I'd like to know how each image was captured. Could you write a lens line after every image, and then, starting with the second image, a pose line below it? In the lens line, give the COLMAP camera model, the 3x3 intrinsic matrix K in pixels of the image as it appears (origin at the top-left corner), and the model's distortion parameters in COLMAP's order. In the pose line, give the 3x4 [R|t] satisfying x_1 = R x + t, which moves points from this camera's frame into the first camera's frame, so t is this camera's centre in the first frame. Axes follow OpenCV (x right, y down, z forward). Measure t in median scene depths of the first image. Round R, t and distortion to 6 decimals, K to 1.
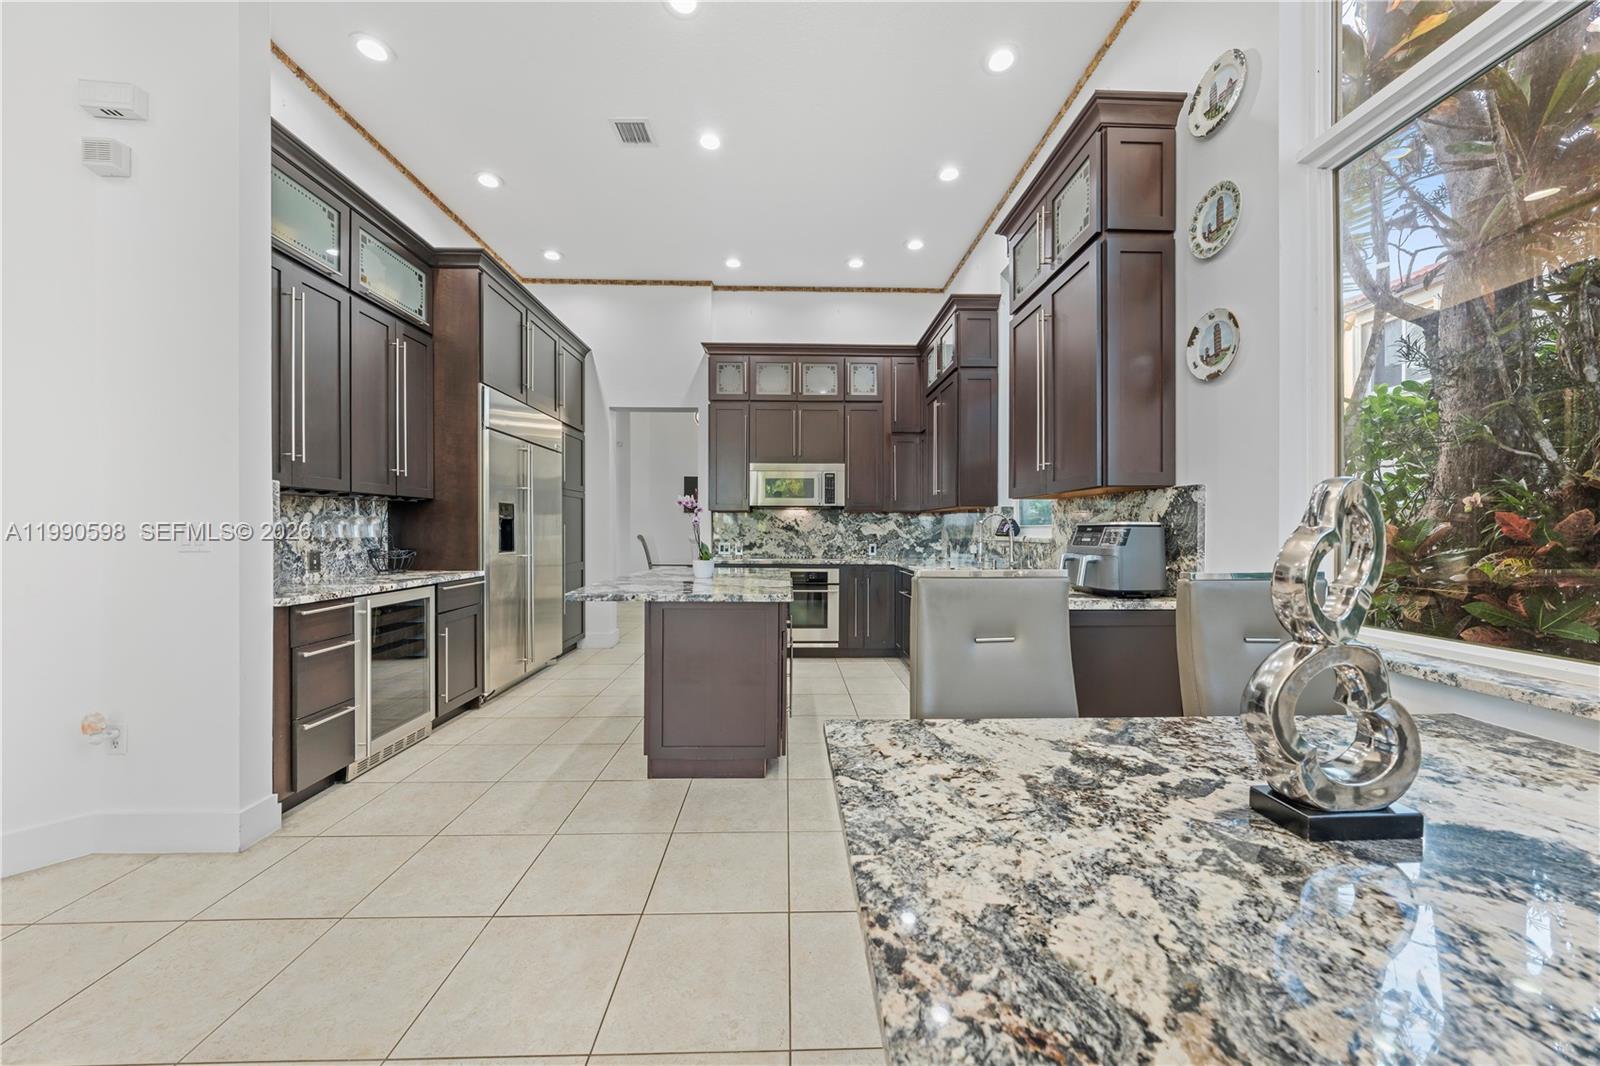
lens RADIAL K [[541.2, 0, 798.2], [0, 541.2, 536.9], [0, 0, 1]] dist [-0.004945, 0.001556]
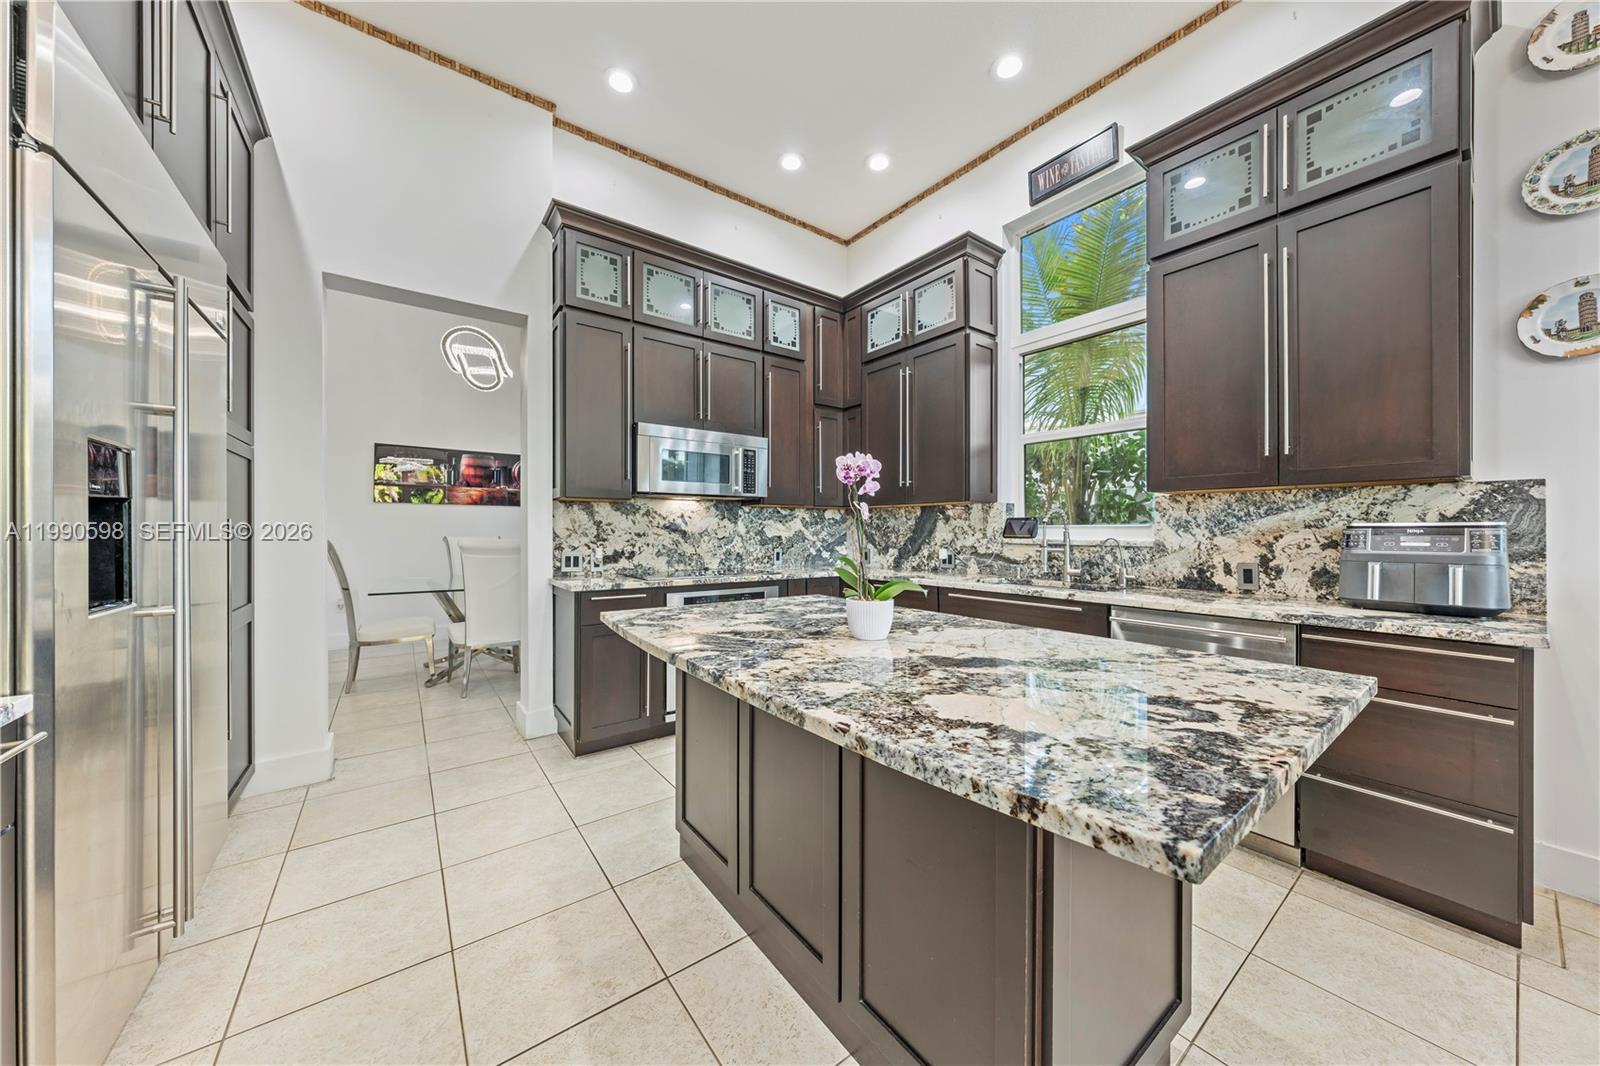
lens RADIAL K [[541.2, 0, 795.9], [0, 541.2, 528.7], [0, 0, 1]] dist [-0.004945, 0.001556]
pose [[0.820847, 0.000405, 0.571148, -0.290922], [0.007584, 0.999904, -0.011608, -0.006974], [-0.571098, 0.013860, 0.820765, 0.395877]]
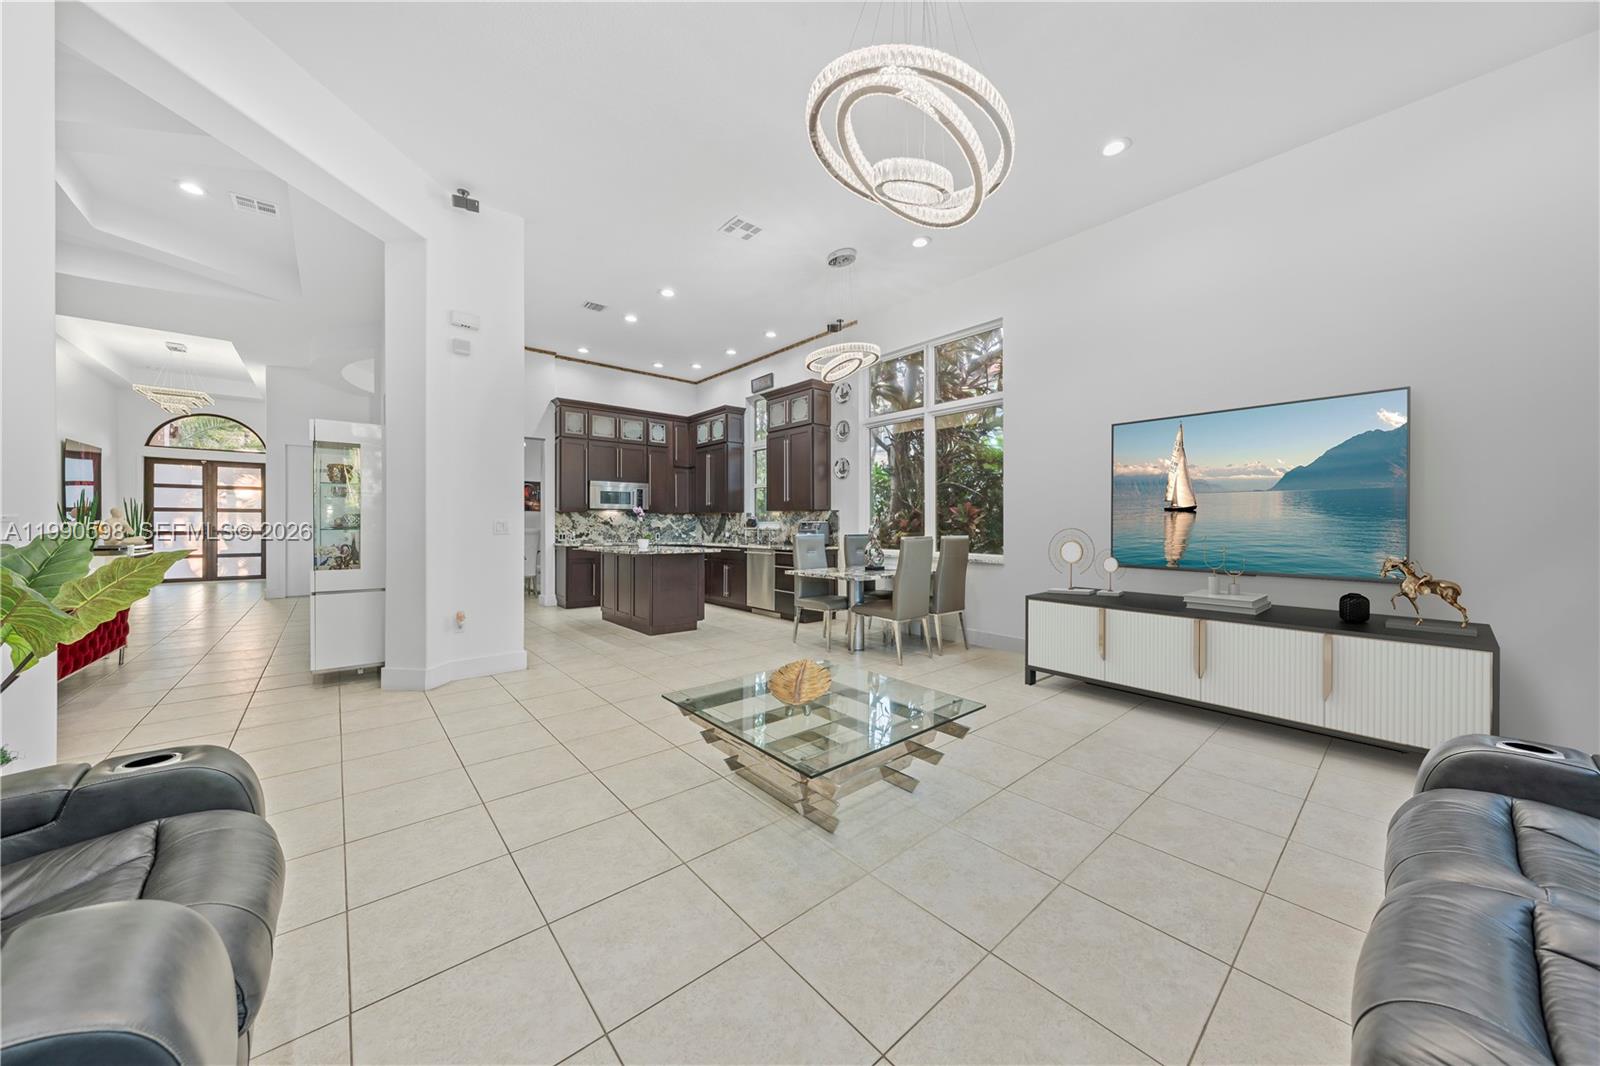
lens RADIAL K [[541.2, 0, 788.3], [0, 541.2, 522.0], [0, 0, 1]] dist [-0.004945, 0.001556]
pose [[0.784676, 0.003464, 0.619896, -0.592159], [0.007885, 0.999848, -0.015568, 0.008418], [-0.619856, 0.017103, 0.784529, -0.532395]]
